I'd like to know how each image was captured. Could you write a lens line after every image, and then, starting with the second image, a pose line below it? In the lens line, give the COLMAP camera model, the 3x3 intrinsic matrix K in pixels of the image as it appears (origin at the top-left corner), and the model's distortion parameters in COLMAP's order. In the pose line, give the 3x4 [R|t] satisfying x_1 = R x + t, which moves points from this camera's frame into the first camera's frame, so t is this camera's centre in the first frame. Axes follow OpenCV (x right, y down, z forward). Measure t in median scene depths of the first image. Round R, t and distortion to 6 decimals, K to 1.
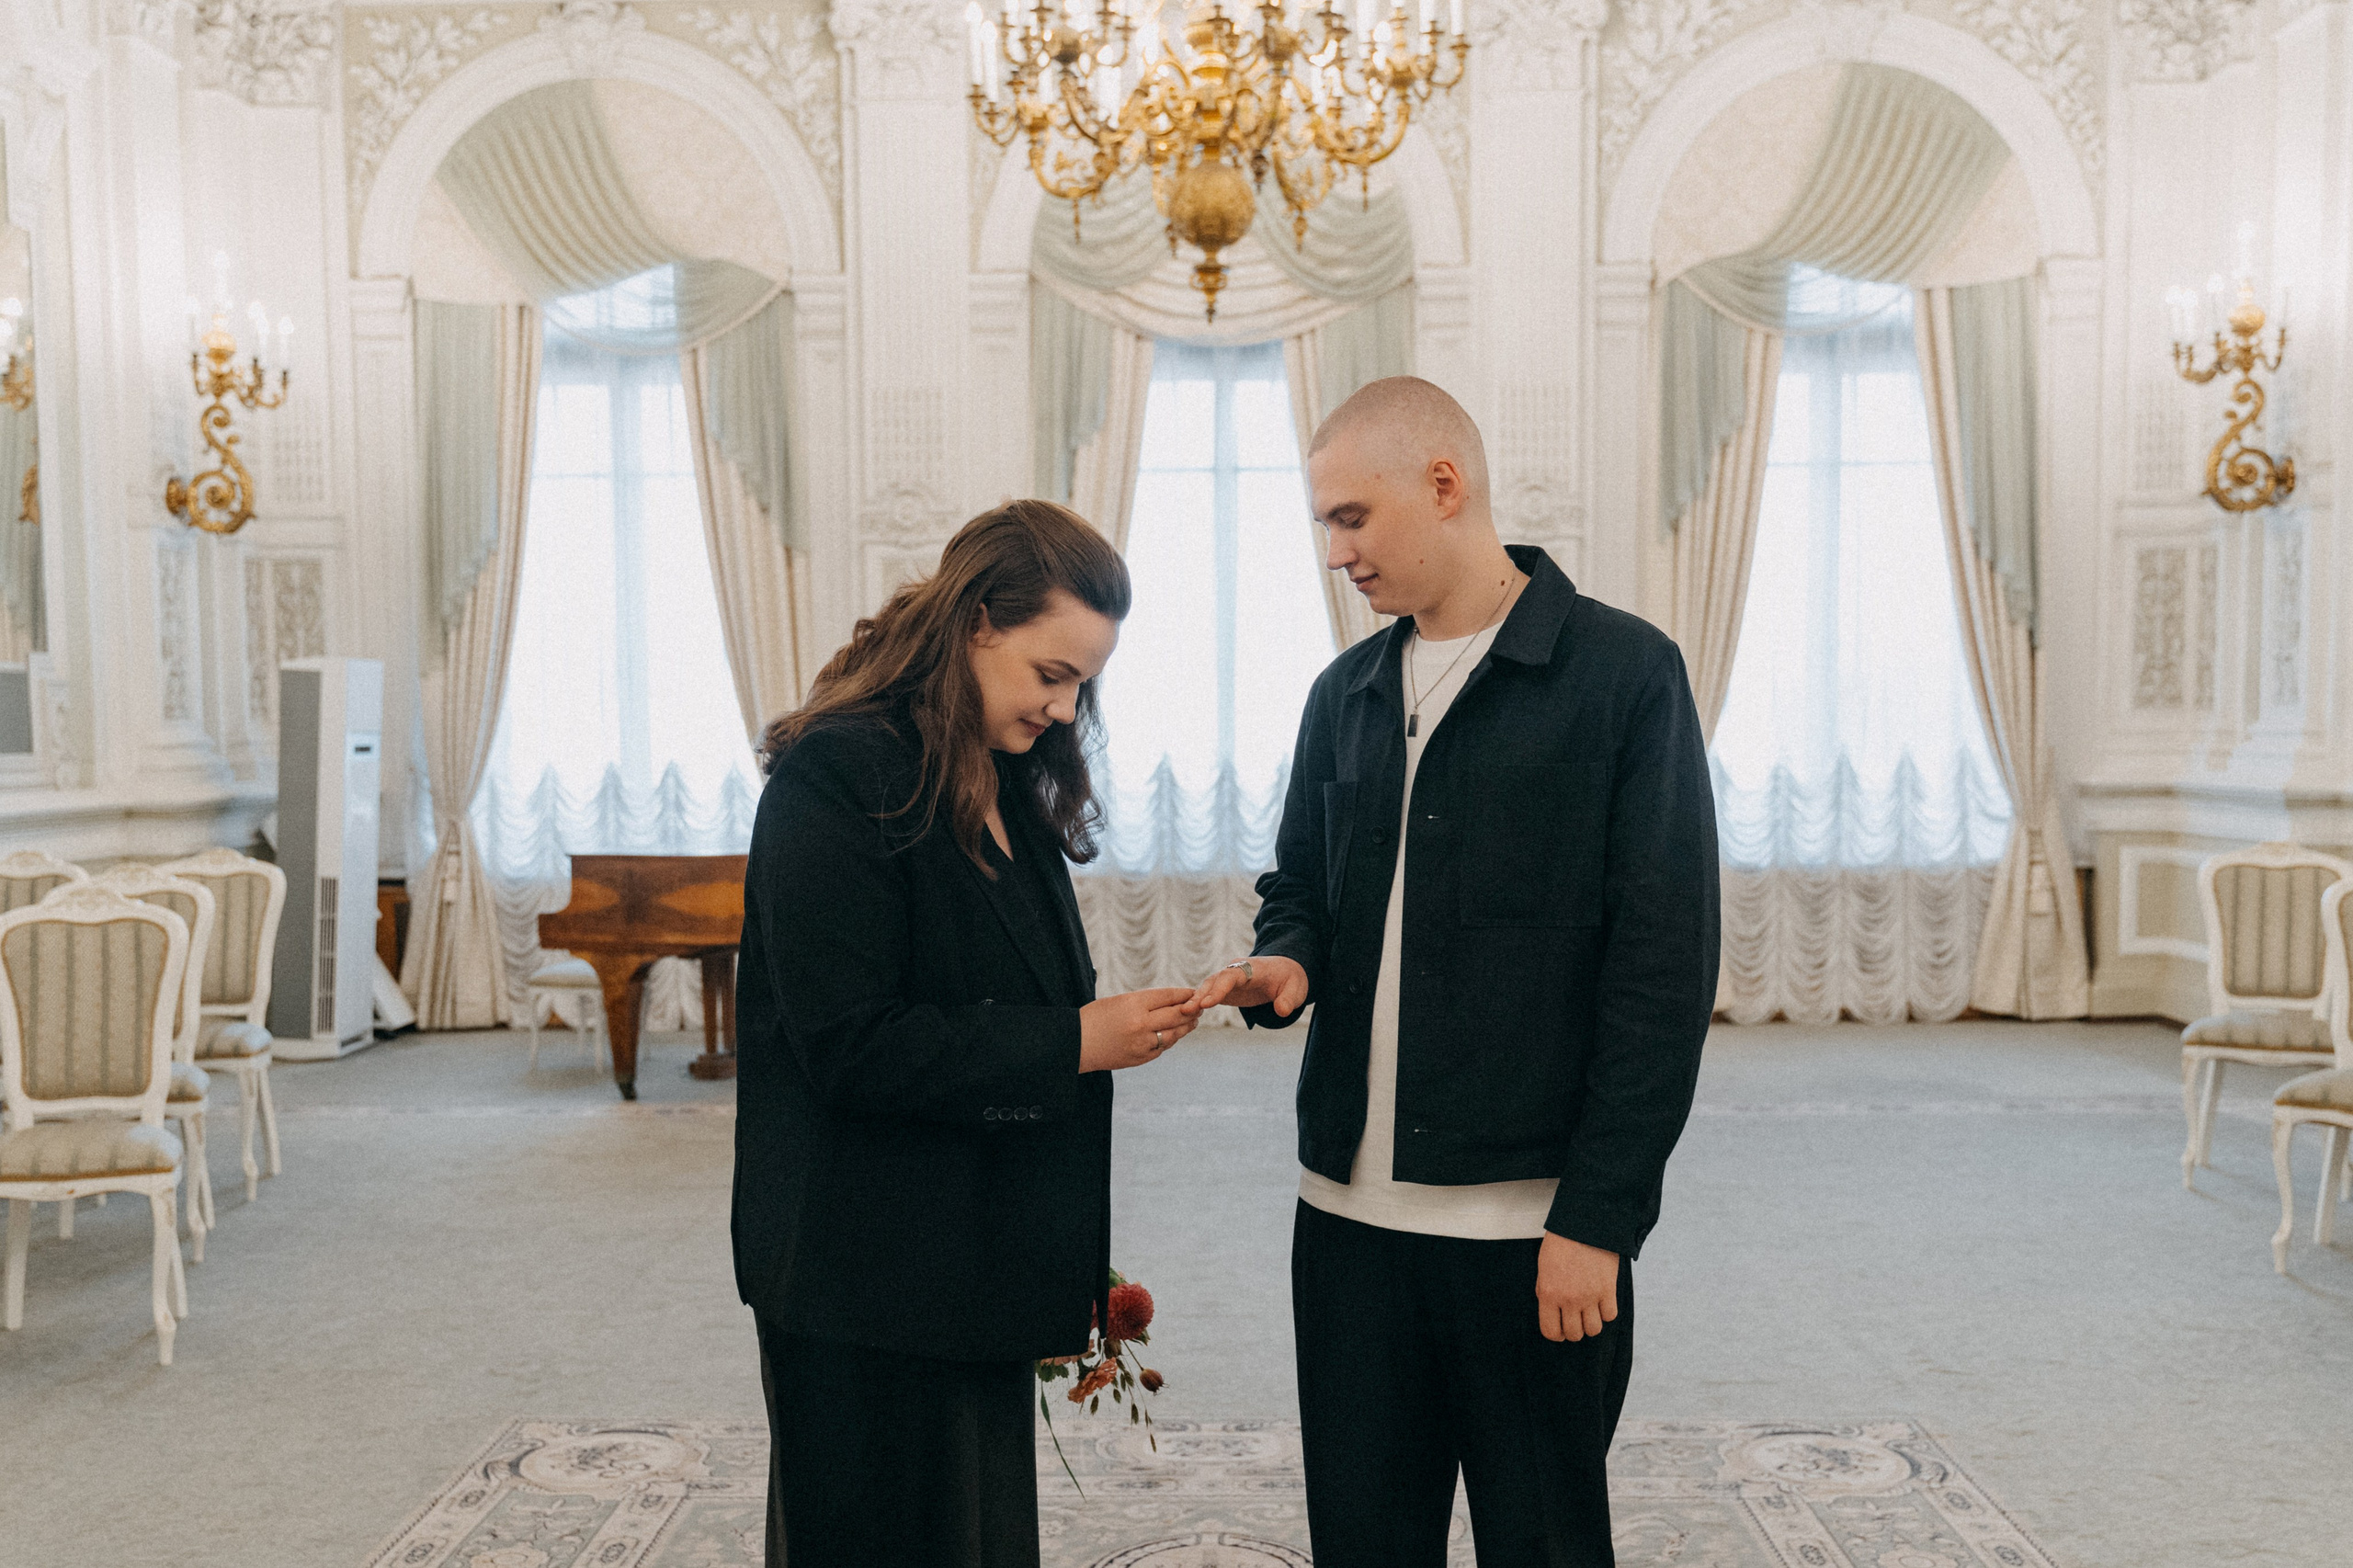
lens RADIAL K [[2213.0, 0, 1186.7], [0, 2213.0, 906.4], [0, 0, 1]] dist [0.004060, -0.011969]
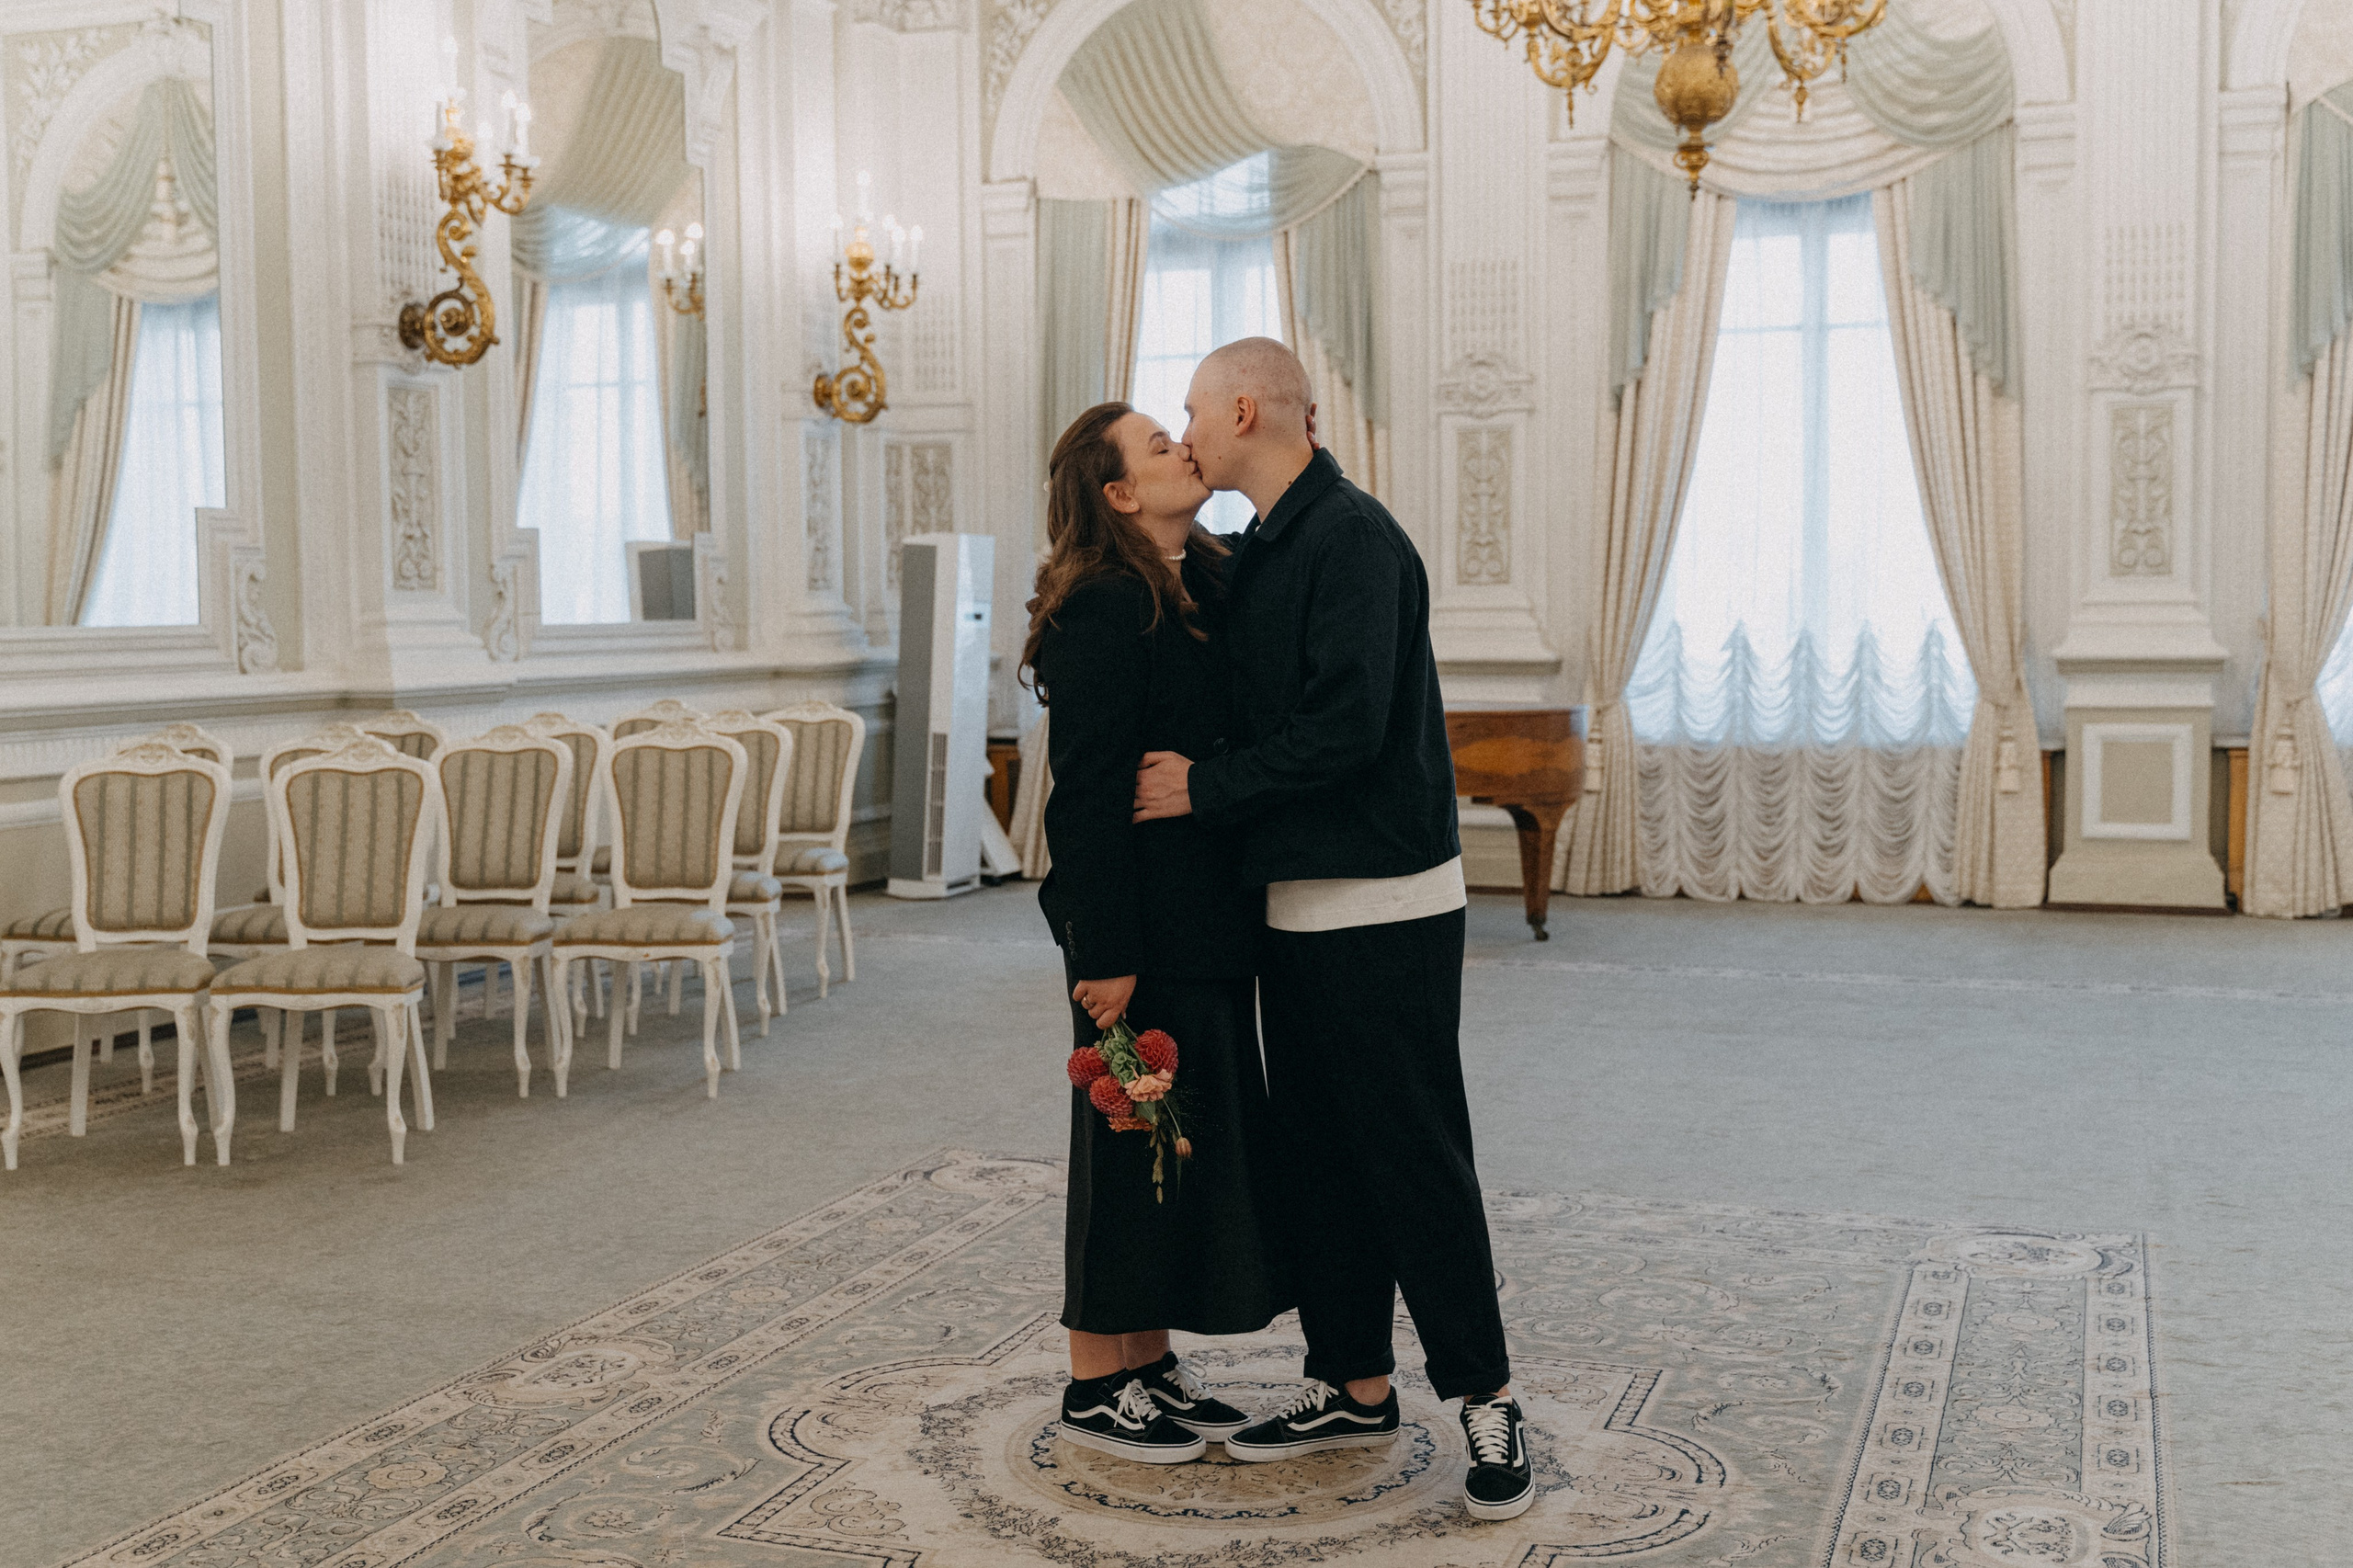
lens RADIAL K [[2507.3, 0, 1176.5], [0, 2507.3, 784.0], [0, 0, 1]] dist [-0.006354, -0.004367]
pose [[0.944826, 0.020496, -0.326931, 0.120998], [-0.023307, 0.999717, -0.004682, 0.014069], [0.326742, 0.012044, 0.945037, -0.126781]]
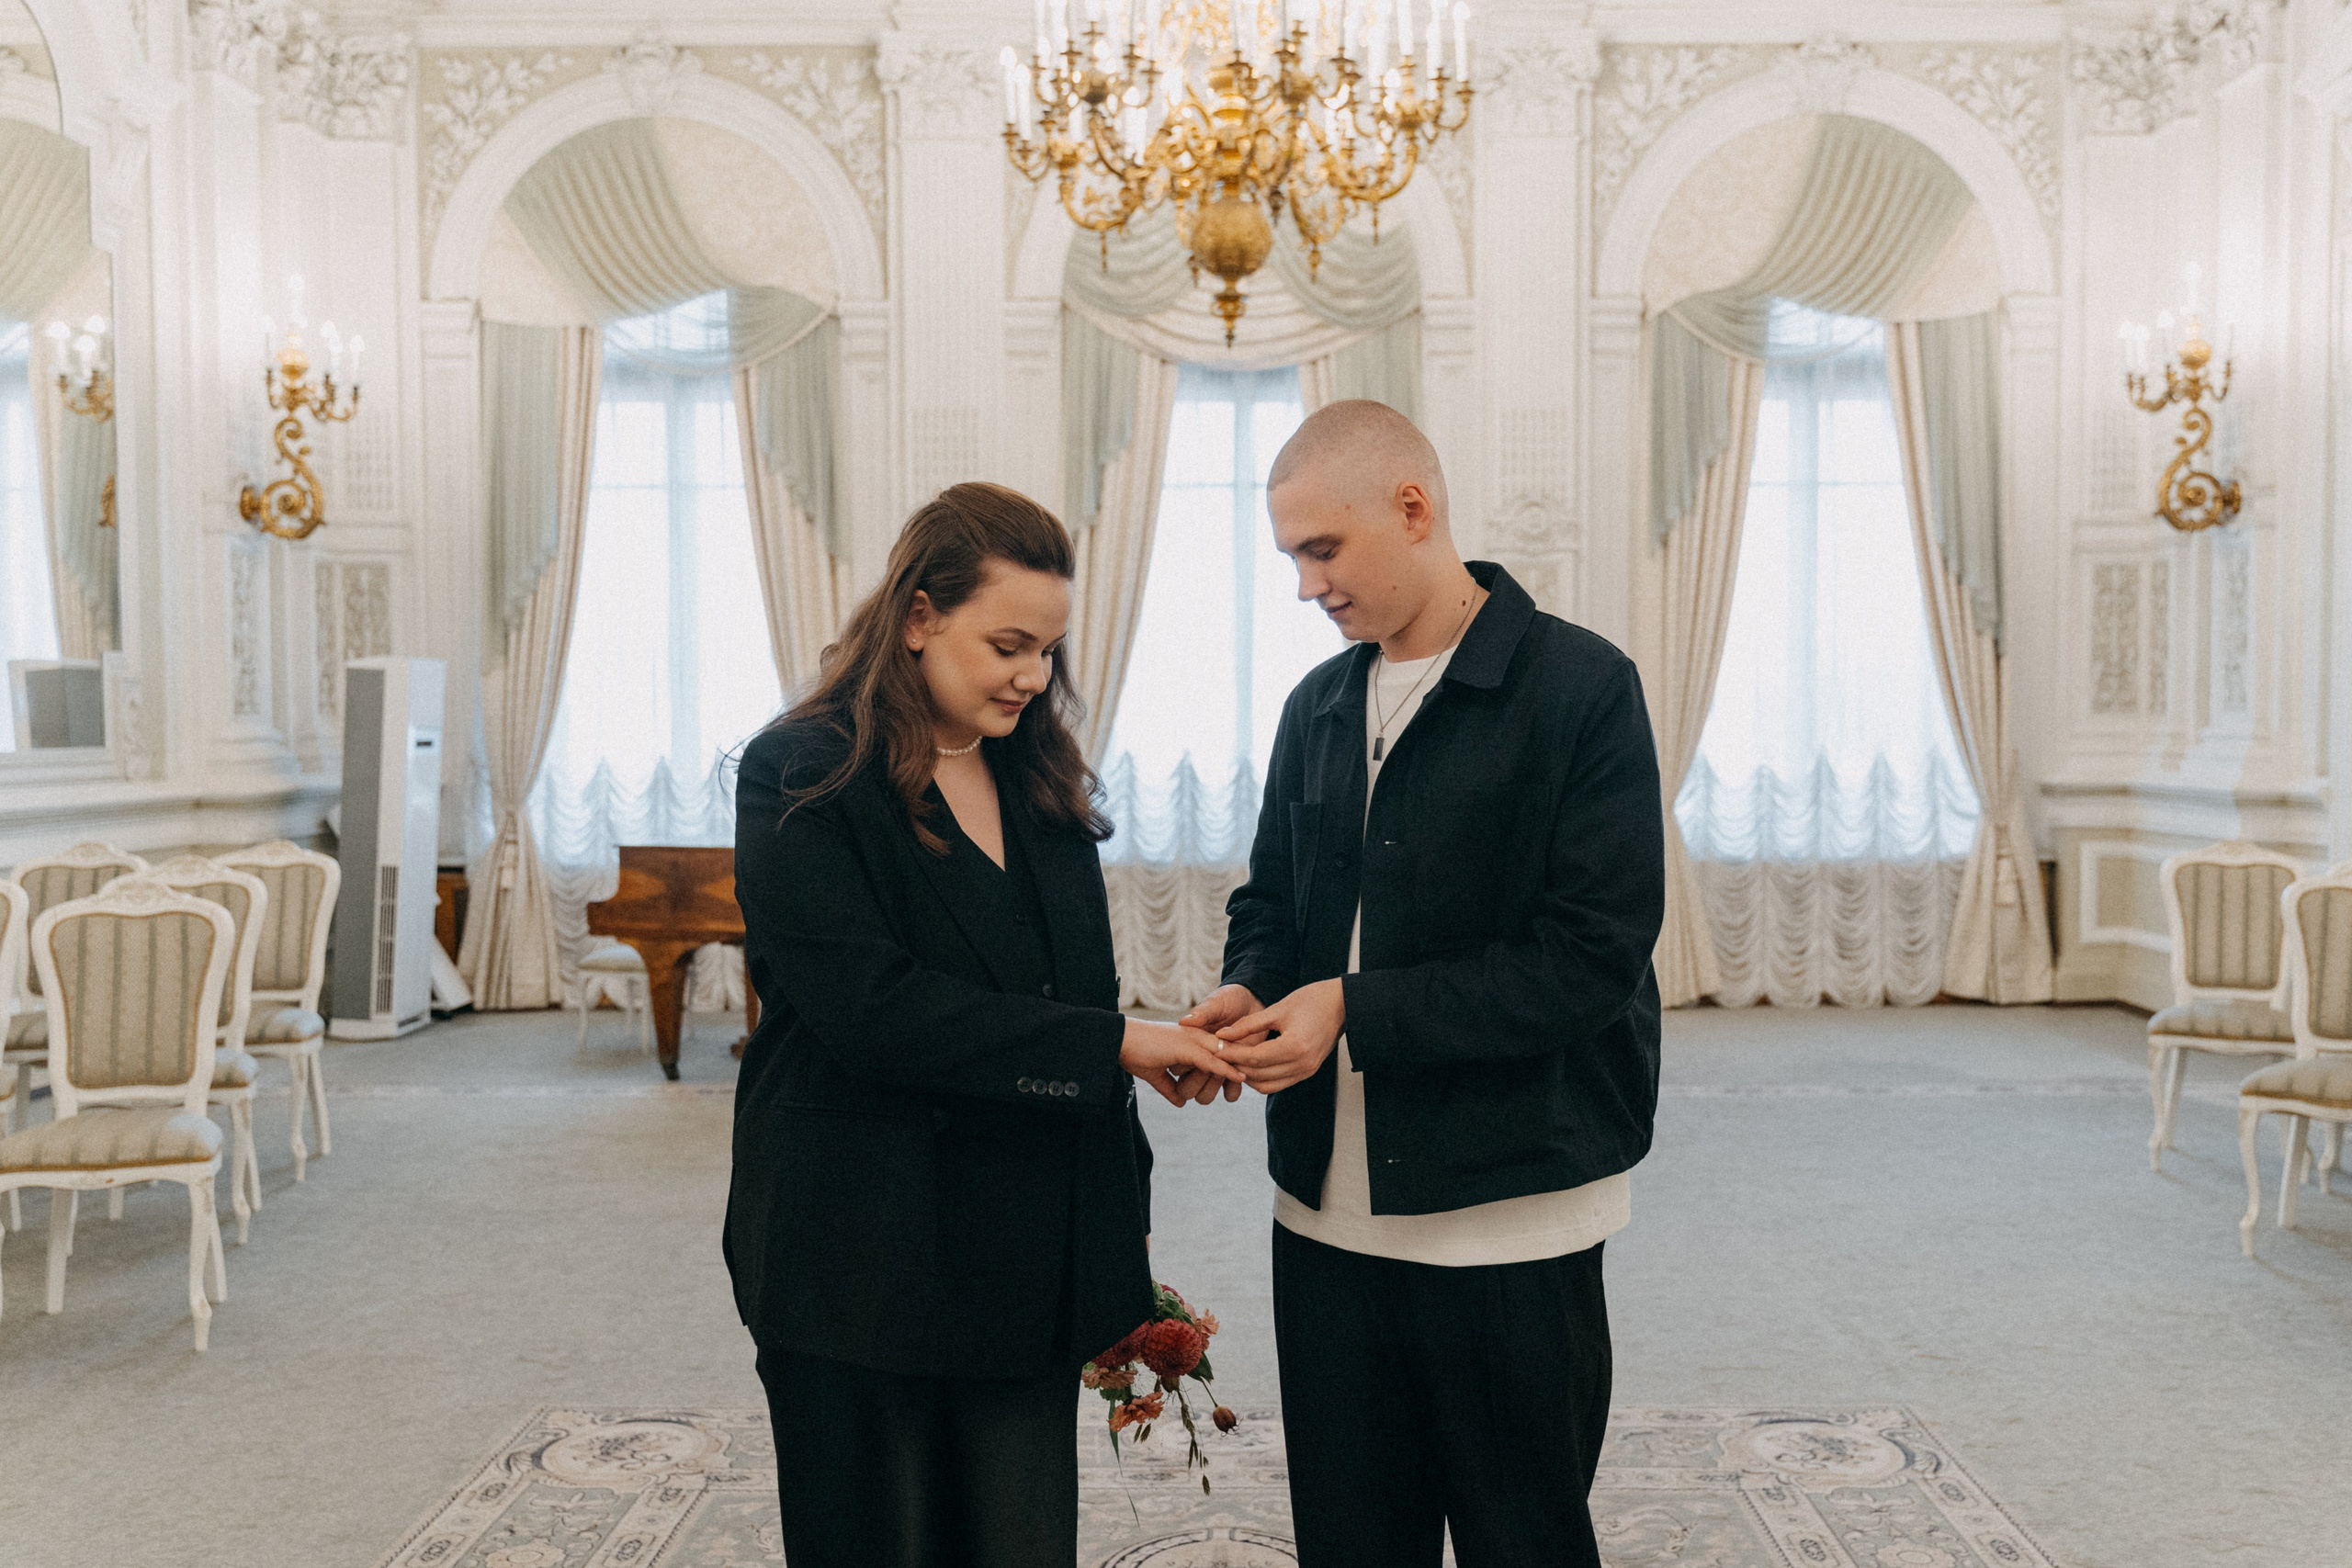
lens RADIAL K [[2048.2, 0, 1245.1], [0, 2048.2, 821.3], [0, 0, 1]] dist [0.002941, -0.008433]
pose [[0.999843, 0.004028, 0.017229, 0.001494], [-0.003475, 0.999482, -0.031997, -0.004027], [-0.017349, 0.031932, 0.999339, 0.019242]]
